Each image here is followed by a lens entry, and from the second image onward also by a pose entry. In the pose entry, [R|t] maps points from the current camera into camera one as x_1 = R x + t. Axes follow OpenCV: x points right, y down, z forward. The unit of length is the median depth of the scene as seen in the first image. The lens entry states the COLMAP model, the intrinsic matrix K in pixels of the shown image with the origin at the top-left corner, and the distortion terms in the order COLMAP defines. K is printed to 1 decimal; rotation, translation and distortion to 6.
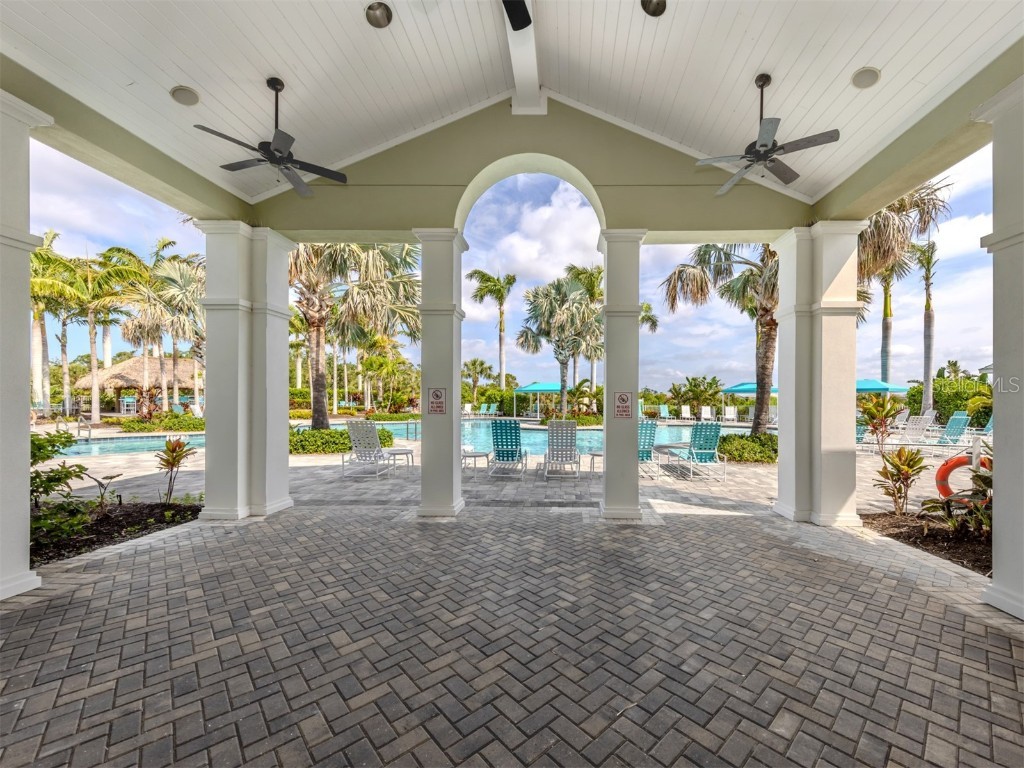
lens RADIAL K [[306.6, 0, 514.3], [0, 306.6, 401.8], [0, 0, 1]] dist [0.000758, 0.000026]
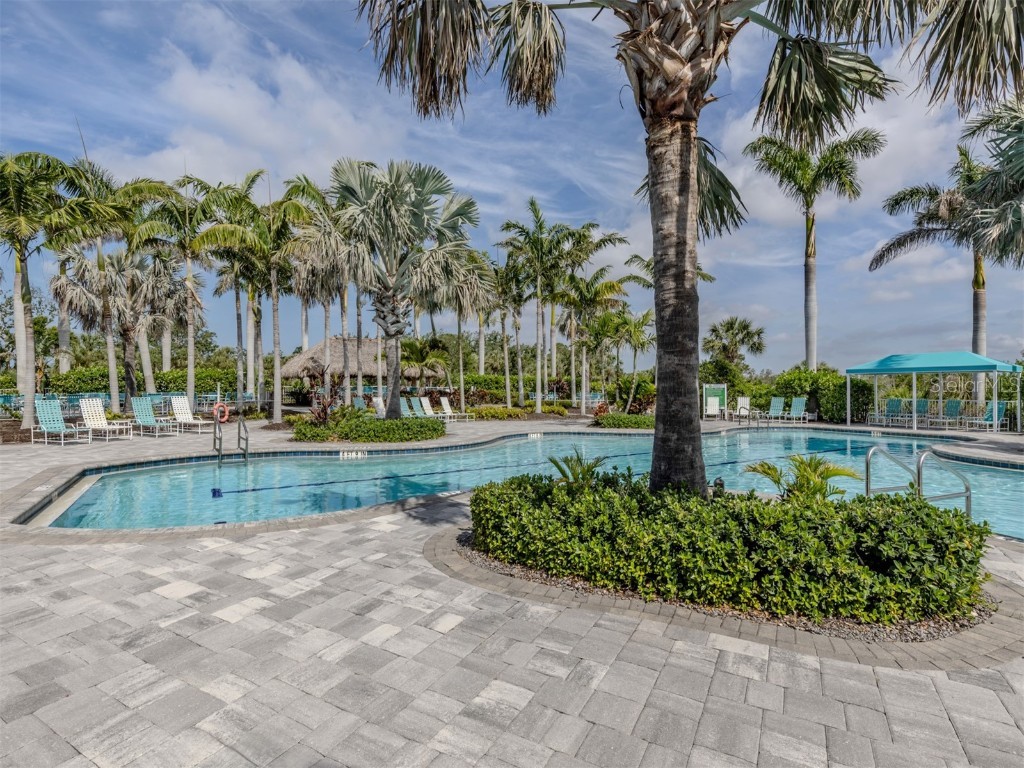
lens RADIAL K [[484.5, 0, 512.0], [0, 484.5, 384.0], [0, 0, 1]] dist [0.000263, 0.000012]
pose [[0.858324, -0.009512, -0.513020, -0.219650], [-0.000985, 0.999796, -0.020185, 0.001596], [0.513107, 0.017831, 0.858139, 0.217326]]
